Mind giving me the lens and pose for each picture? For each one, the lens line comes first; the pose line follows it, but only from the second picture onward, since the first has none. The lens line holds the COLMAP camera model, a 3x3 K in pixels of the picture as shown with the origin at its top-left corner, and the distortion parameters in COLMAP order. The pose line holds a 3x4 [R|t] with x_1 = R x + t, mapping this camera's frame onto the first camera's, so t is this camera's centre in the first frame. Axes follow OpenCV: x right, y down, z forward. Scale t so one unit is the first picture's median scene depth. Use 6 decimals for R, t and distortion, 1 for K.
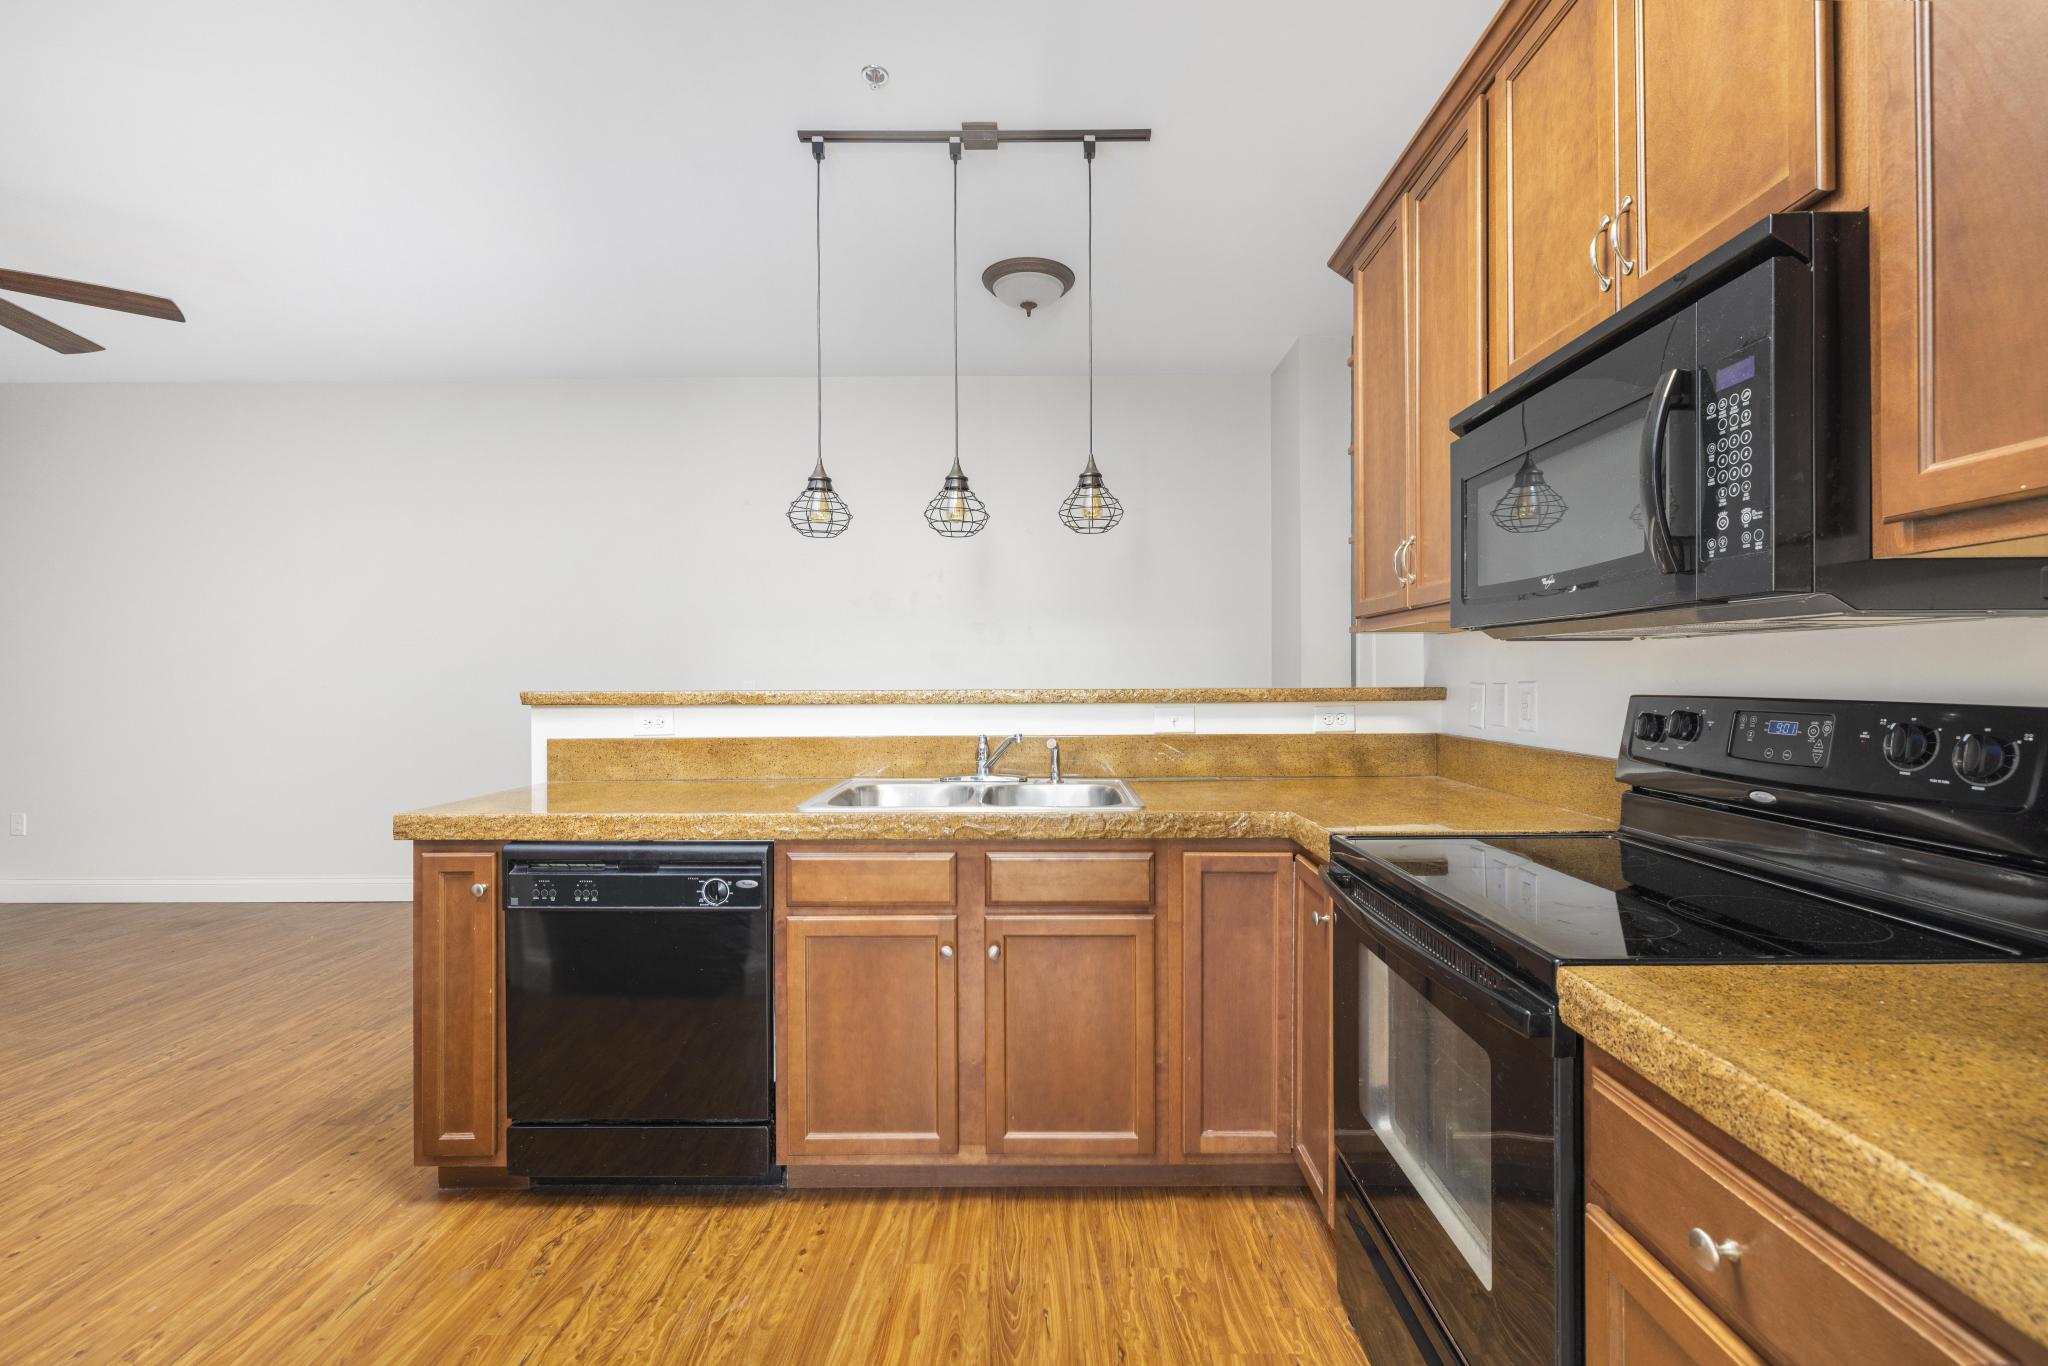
lens RADIAL K [[901.6, 0, 1033.3], [0, 901.6, 685.5], [0, 0, 1]] dist [0.003685, -0.000716]
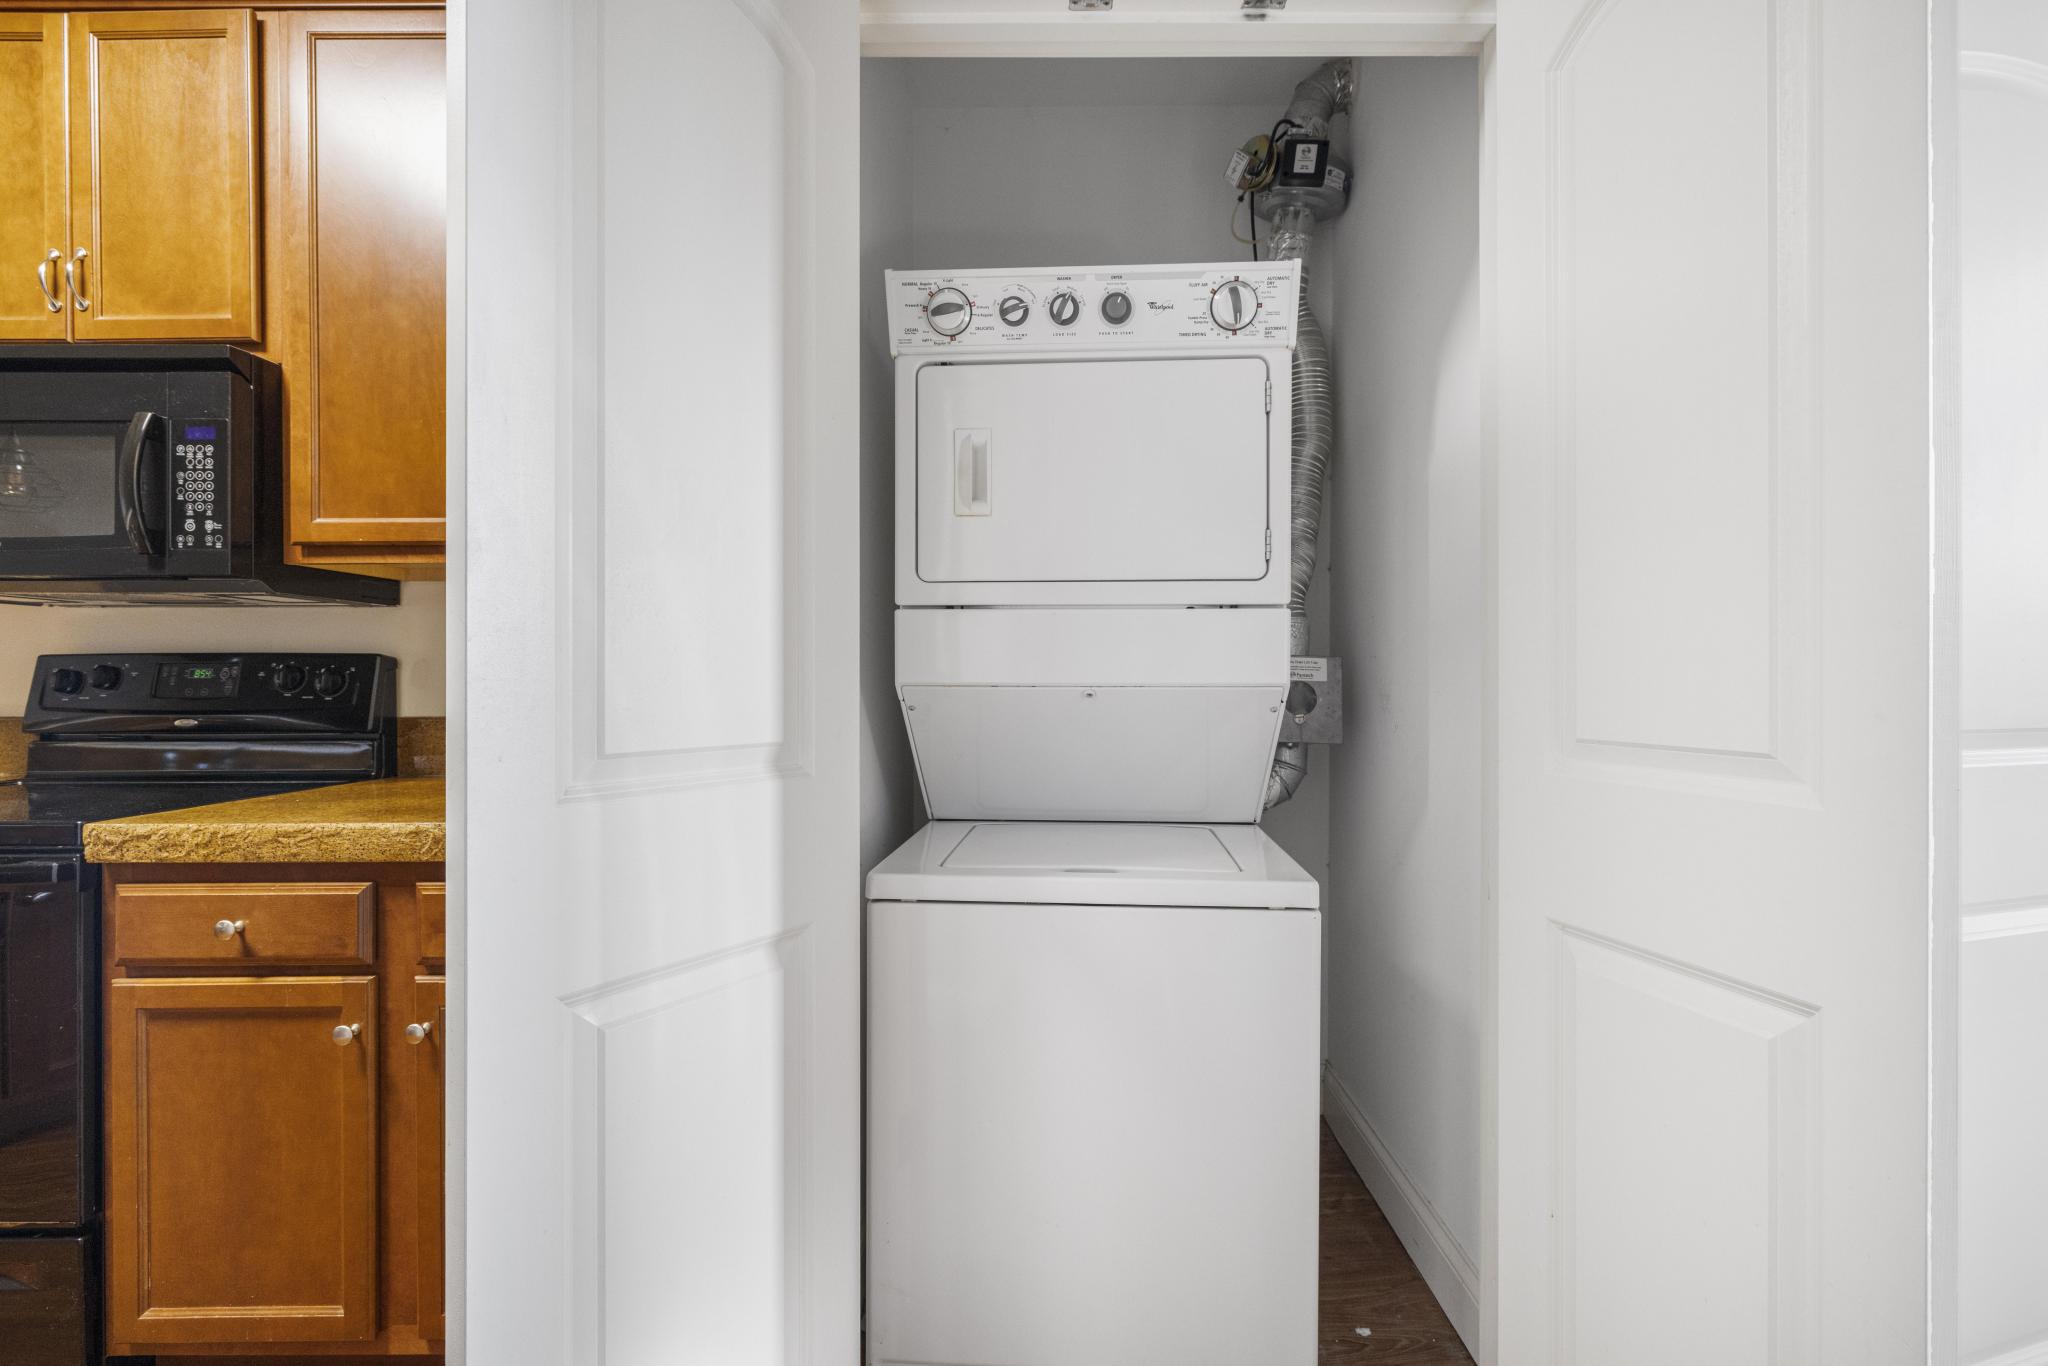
lens RADIAL K [[901.6, 0, 1033.3], [0, 901.6, 685.5], [0, 0, 1]] dist [0.003685, -0.000716]
pose [[0.047803, 0.005092, 0.998844, -0.692793], [0.003294, 0.999981, -0.005256, 0.101439], [-0.998851, 0.003541, 0.047785, -0.494750]]
